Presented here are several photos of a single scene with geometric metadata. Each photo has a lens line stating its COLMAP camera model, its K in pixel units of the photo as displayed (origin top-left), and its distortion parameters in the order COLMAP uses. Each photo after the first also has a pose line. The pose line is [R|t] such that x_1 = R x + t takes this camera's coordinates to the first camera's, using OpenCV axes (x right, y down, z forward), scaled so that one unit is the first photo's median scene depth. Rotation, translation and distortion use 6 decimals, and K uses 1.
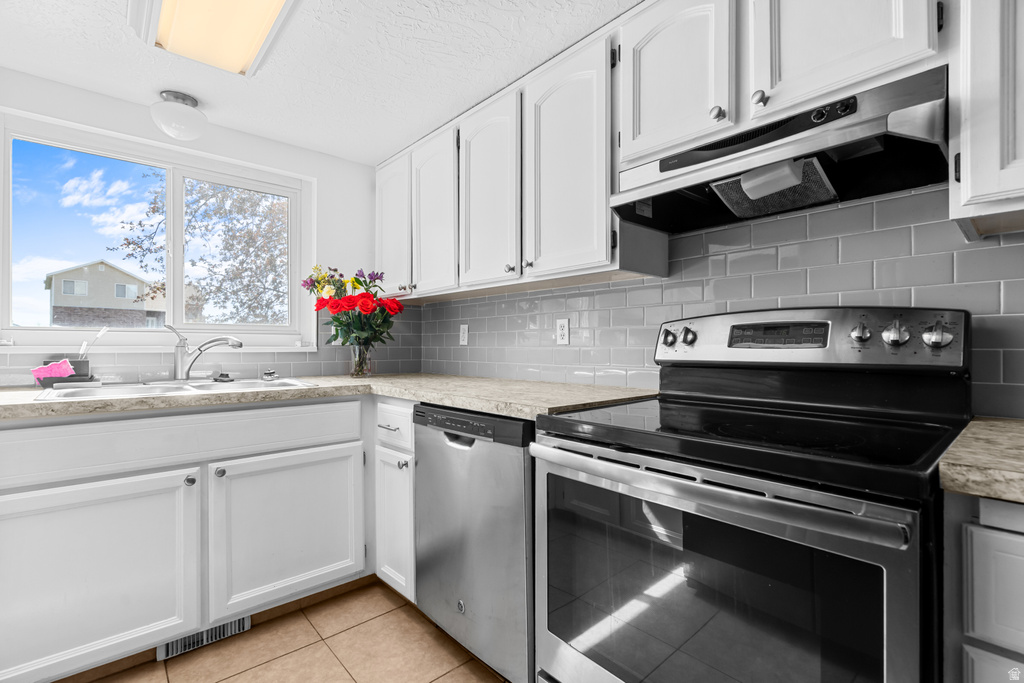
lens RADIAL K [[468.1, 0, 512.0], [0, 468.1, 341.5], [0, 0, 1]] dist [0.000907, 0.000240]
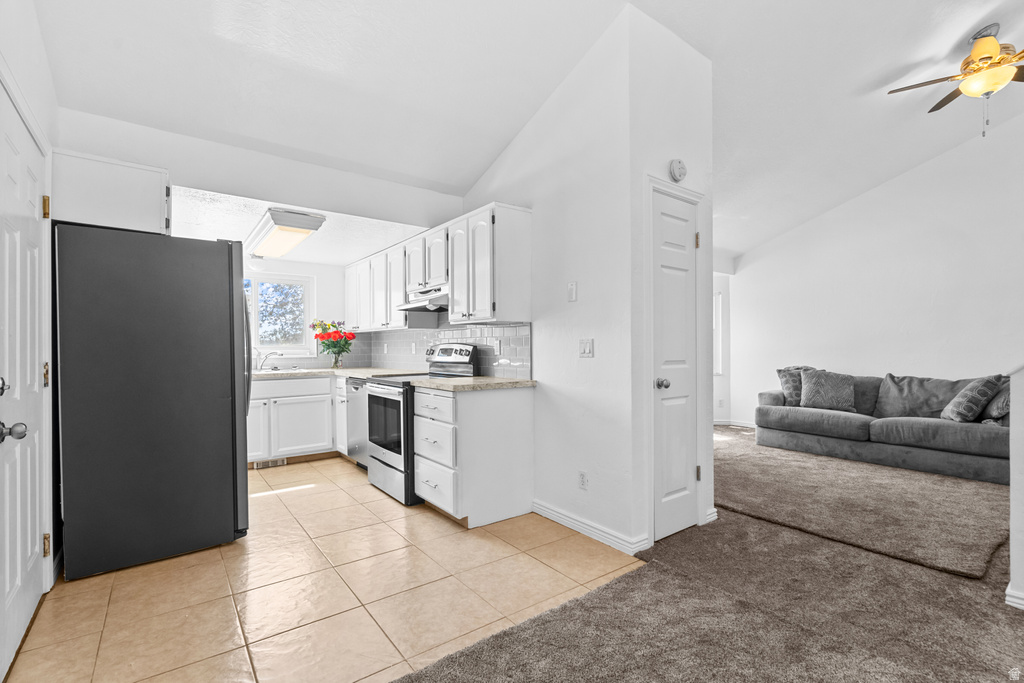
lens RADIAL K [[464.2, 0, 512.0], [0, 464.2, 341.5], [0, 0, 1]] dist [0.000762, 0.000332]
pose [[0.996861, -0.009415, -0.078608, 0.709698], [0.009273, 0.999955, -0.002168, -0.041117], [0.078625, 0.001433, 0.996903, -1.161761]]
